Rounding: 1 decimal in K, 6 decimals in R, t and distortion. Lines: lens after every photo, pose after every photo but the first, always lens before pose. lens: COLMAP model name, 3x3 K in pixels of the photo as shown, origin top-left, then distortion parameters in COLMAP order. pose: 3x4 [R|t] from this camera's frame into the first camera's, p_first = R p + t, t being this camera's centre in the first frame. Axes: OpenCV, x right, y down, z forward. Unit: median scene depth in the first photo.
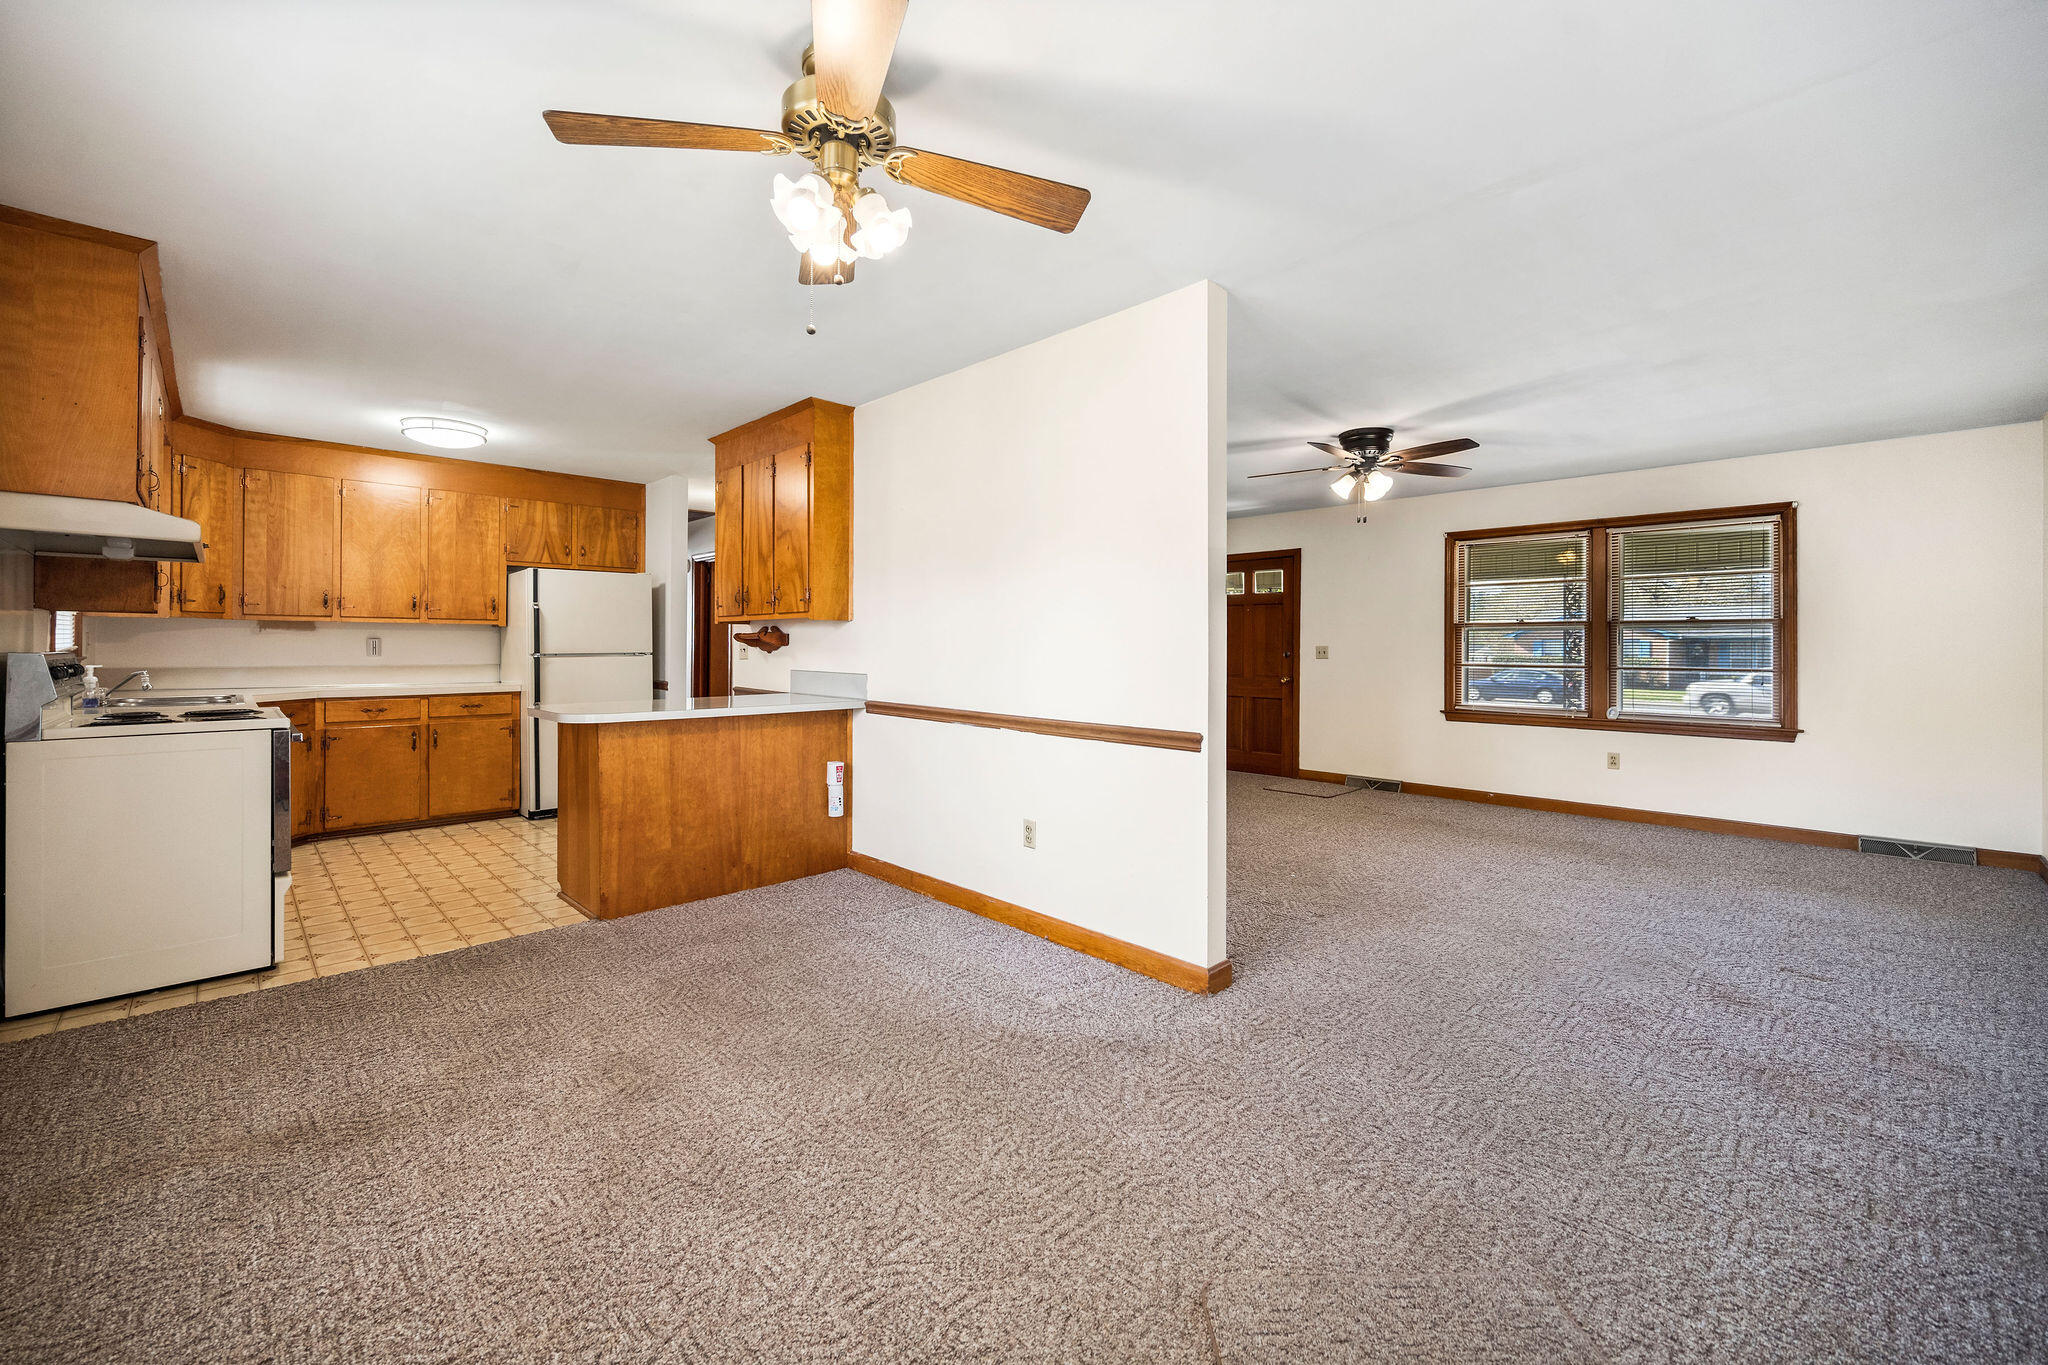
lens RADIAL K [[827.2, 0, 1029.0], [0, 827.2, 650.6], [0, 0, 1]] dist [-0.001900, -0.000250]
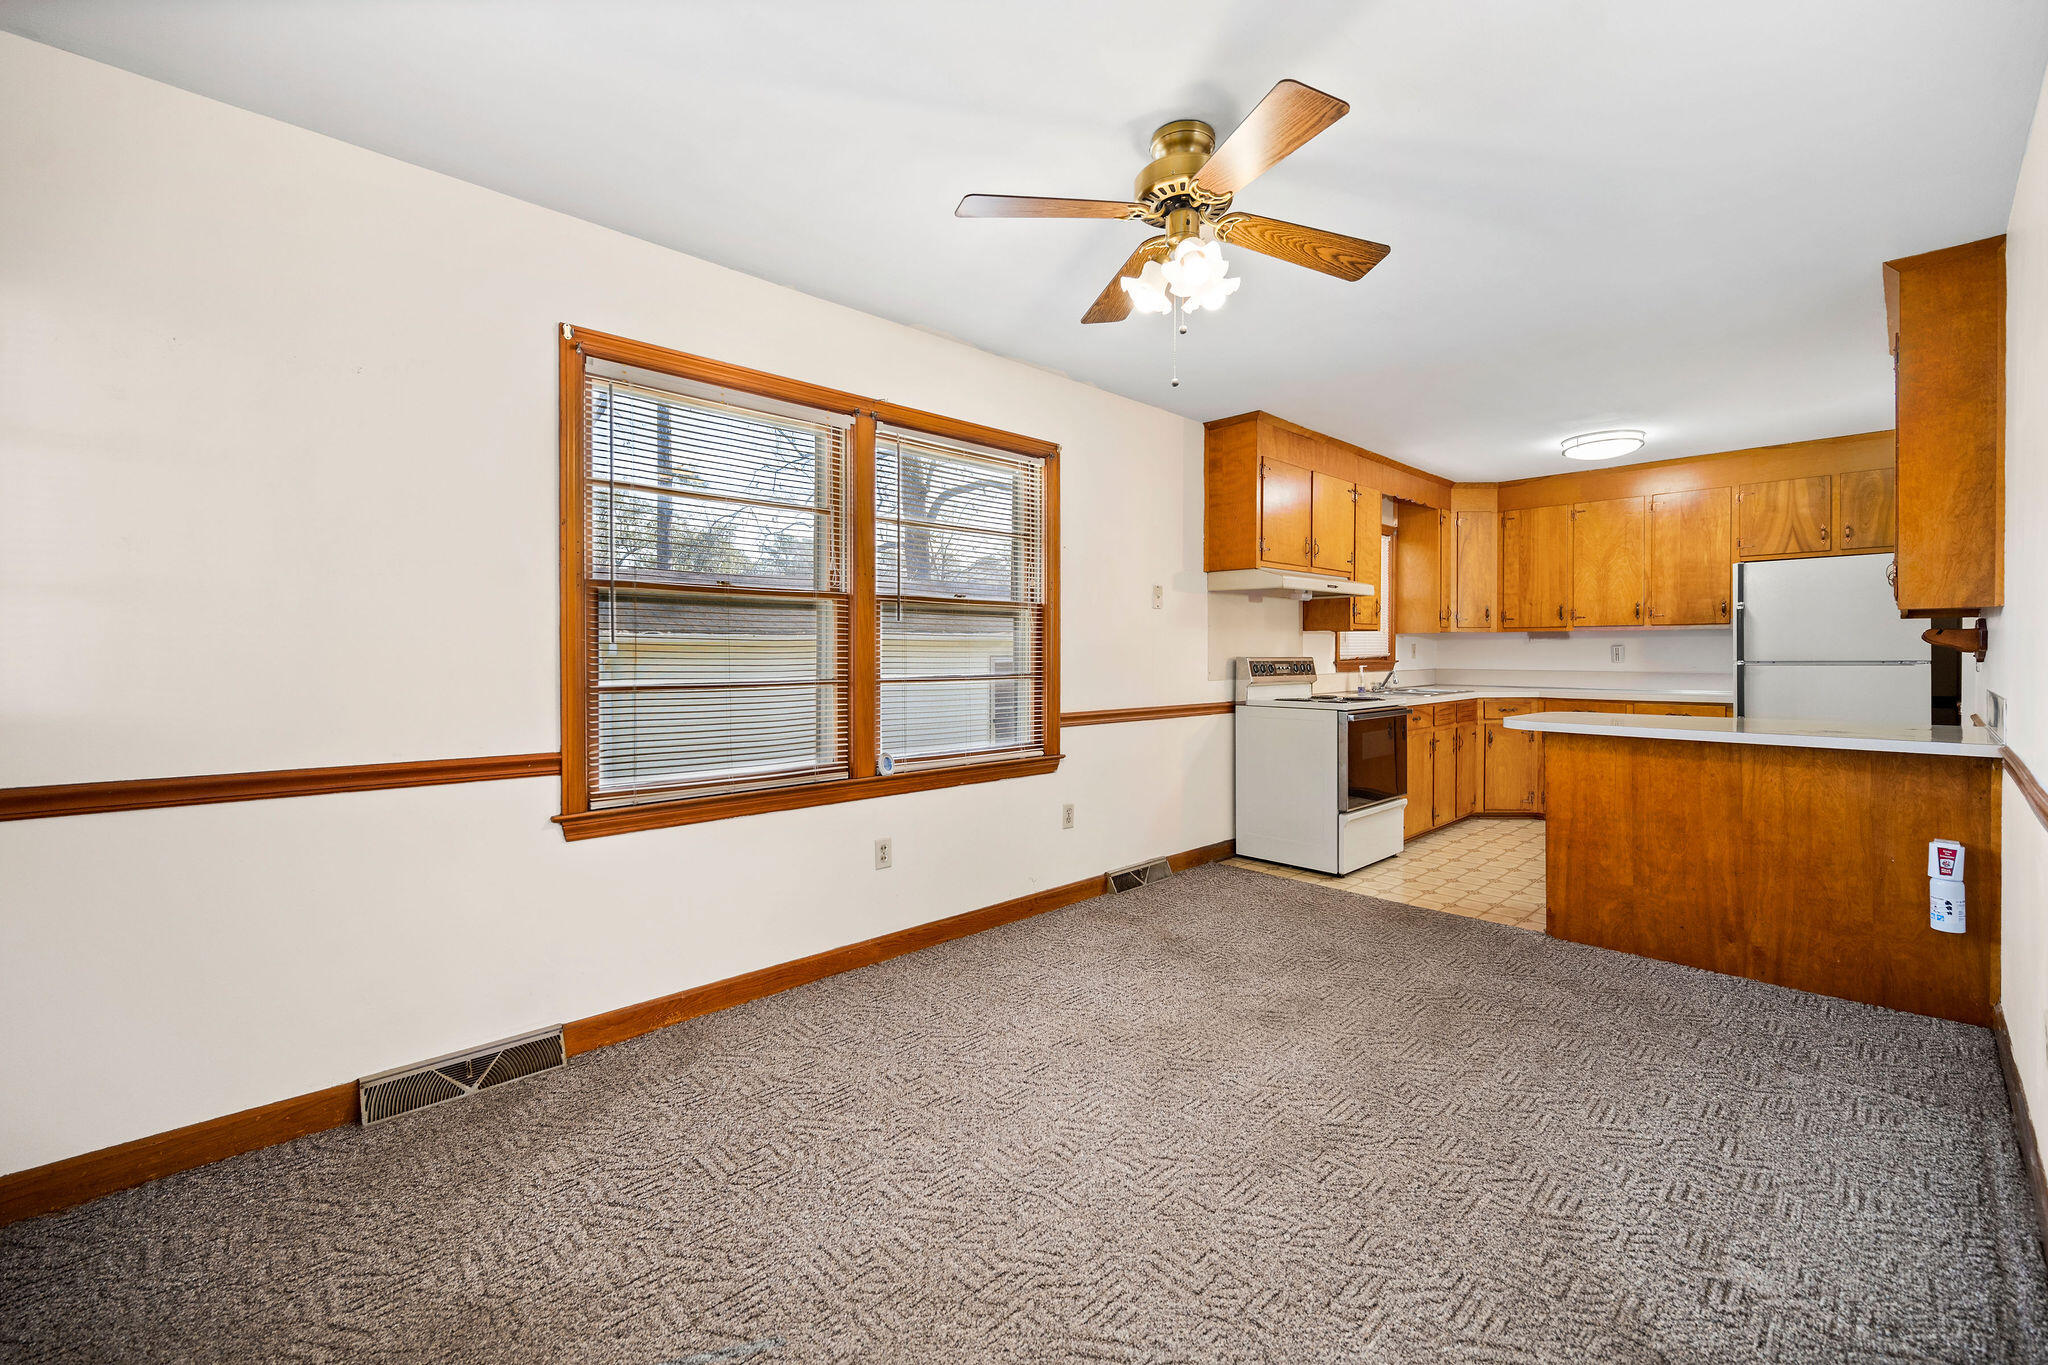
lens RADIAL K [[840.3, 0, 1028.3], [0, 840.3, 669.2], [0, 0, 1]] dist [0.000150, -0.000262]
pose [[-0.014132, 0.016077, -0.999771, 0.329180], [-0.002830, 0.999866, 0.016119, 0.000327], [0.999896, 0.003057, -0.014085, 0.283035]]
